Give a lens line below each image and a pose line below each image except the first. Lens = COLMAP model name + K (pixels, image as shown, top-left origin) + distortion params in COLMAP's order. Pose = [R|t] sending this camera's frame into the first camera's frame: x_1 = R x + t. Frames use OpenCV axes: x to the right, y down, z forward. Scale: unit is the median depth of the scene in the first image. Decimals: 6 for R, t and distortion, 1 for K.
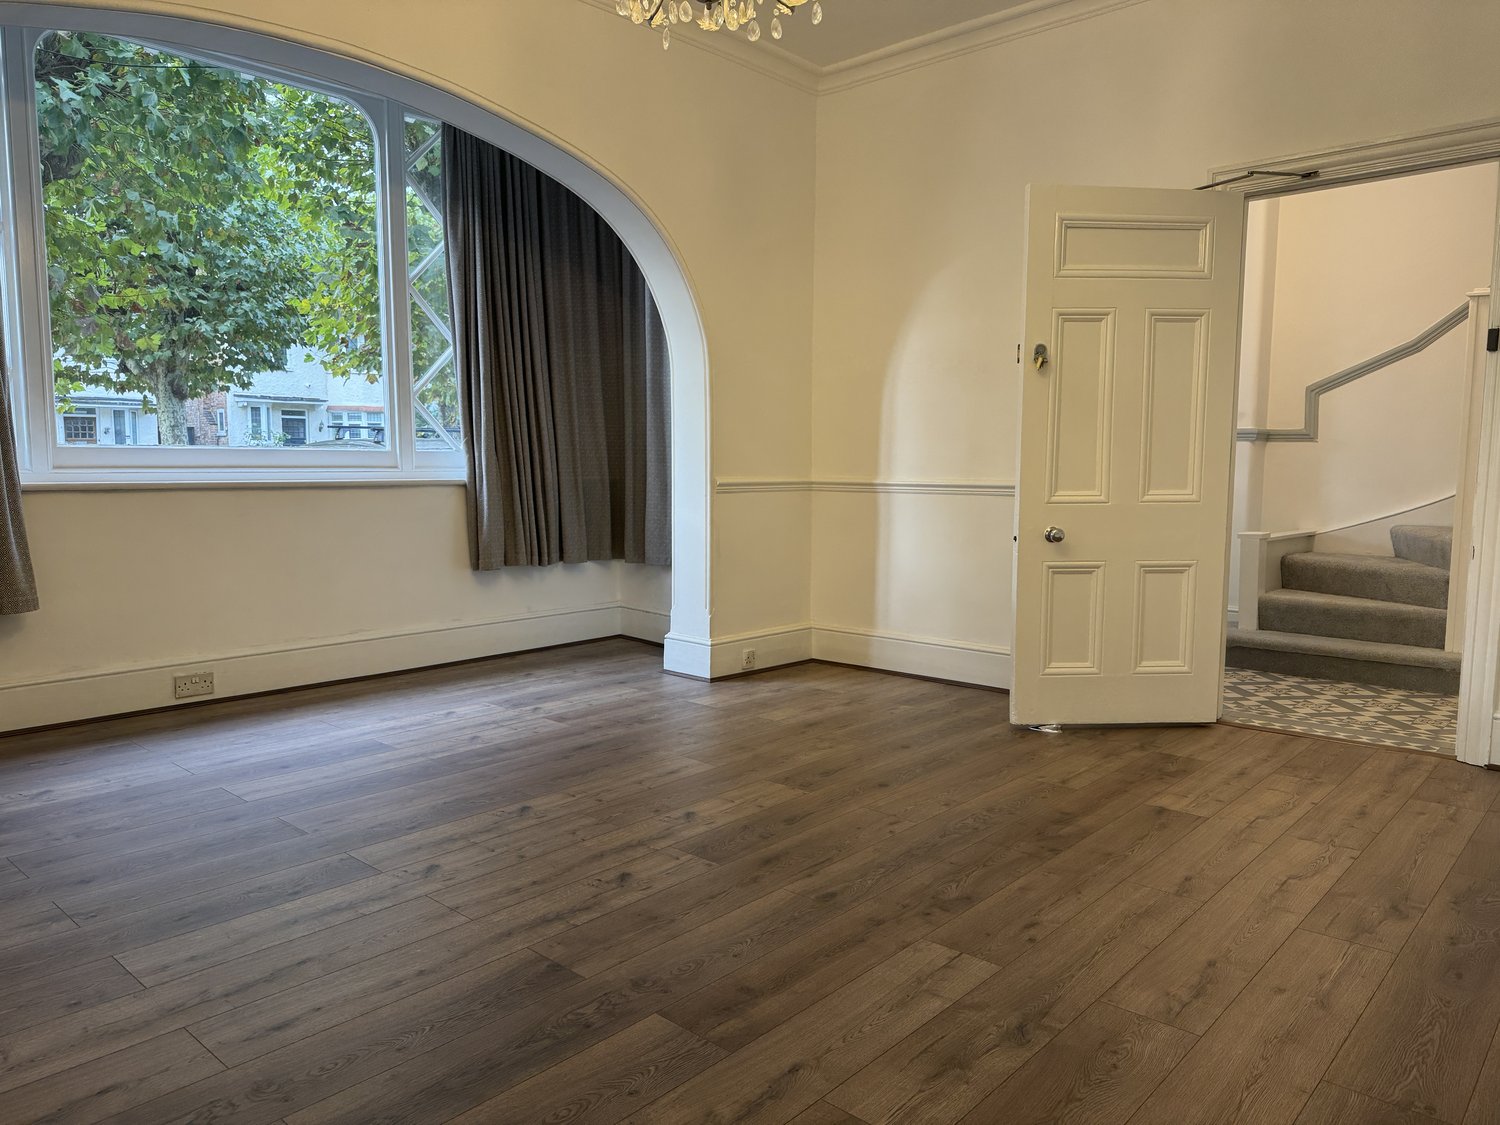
lens RADIAL K [[1055.3, 0, 753.3], [0, 1055.3, 567.6], [0, 0, 1]] dist [0.053579, -0.032239]
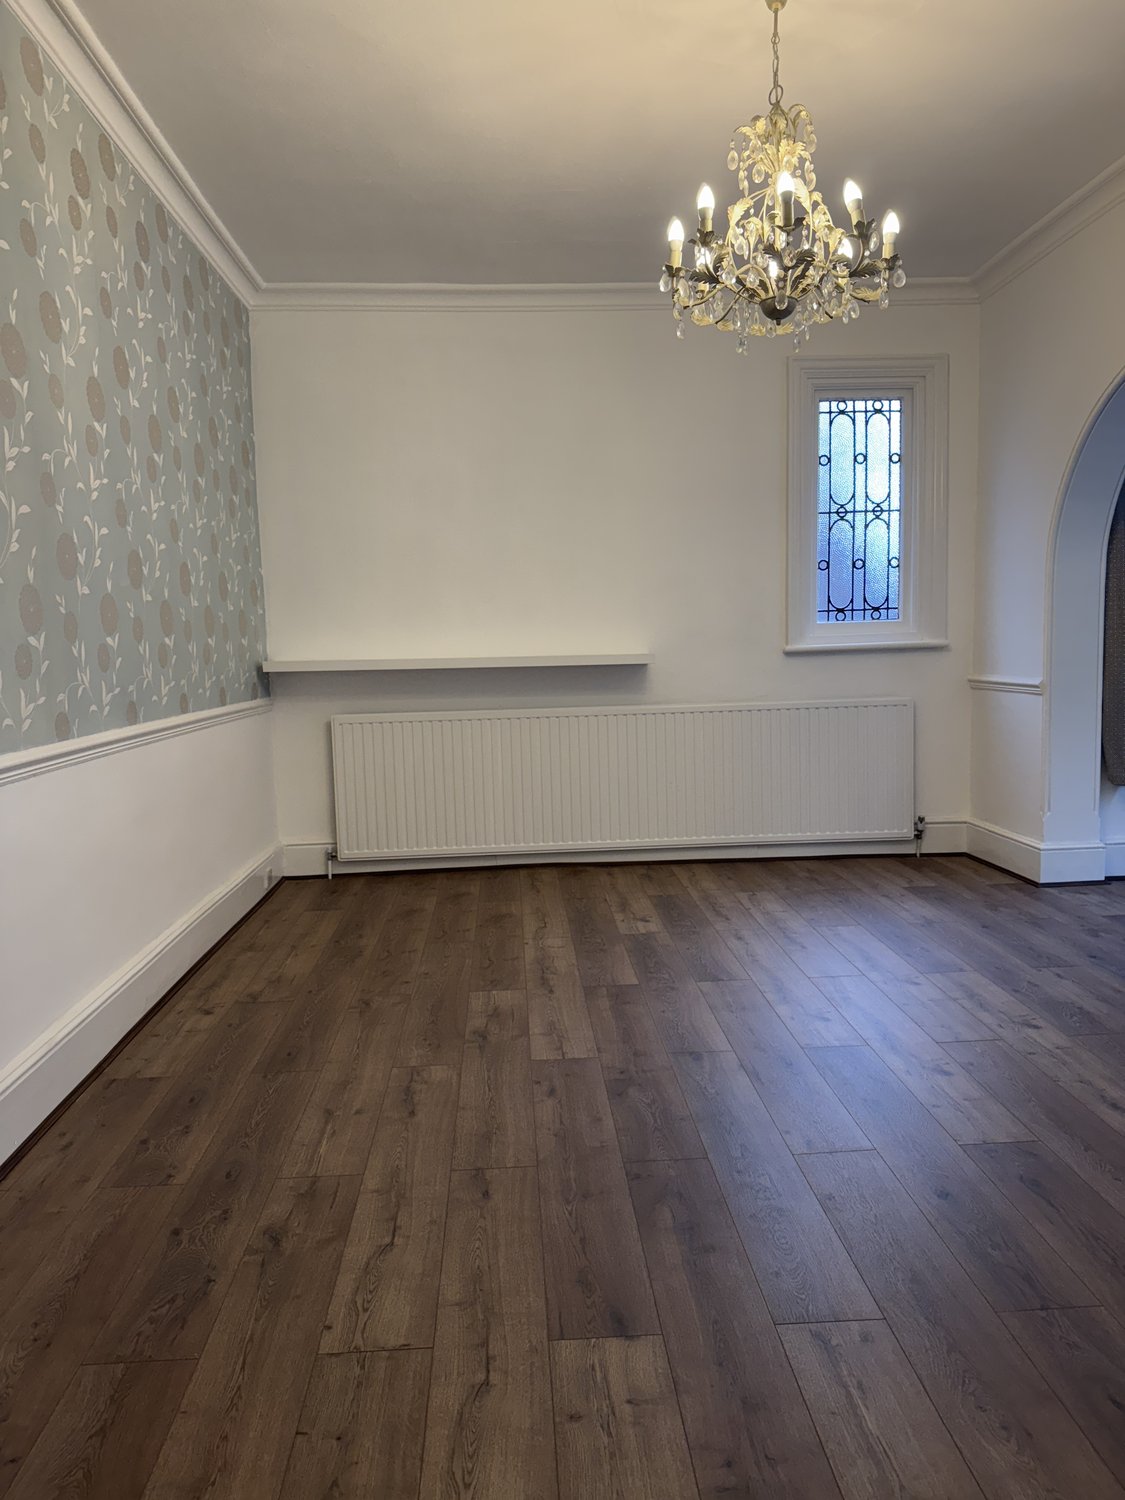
lens RADIAL K [[1055.3, 0, 557.7], [0, 1055.3, 747.6], [0, 0, 1]] dist [0.053579, -0.032239]
pose [[-0.711621, 0.078065, -0.698213, 1.096410], [-0.058479, 0.983777, 0.169594, -0.249760], [0.700126, 0.161517, -0.695511, 1.844889]]
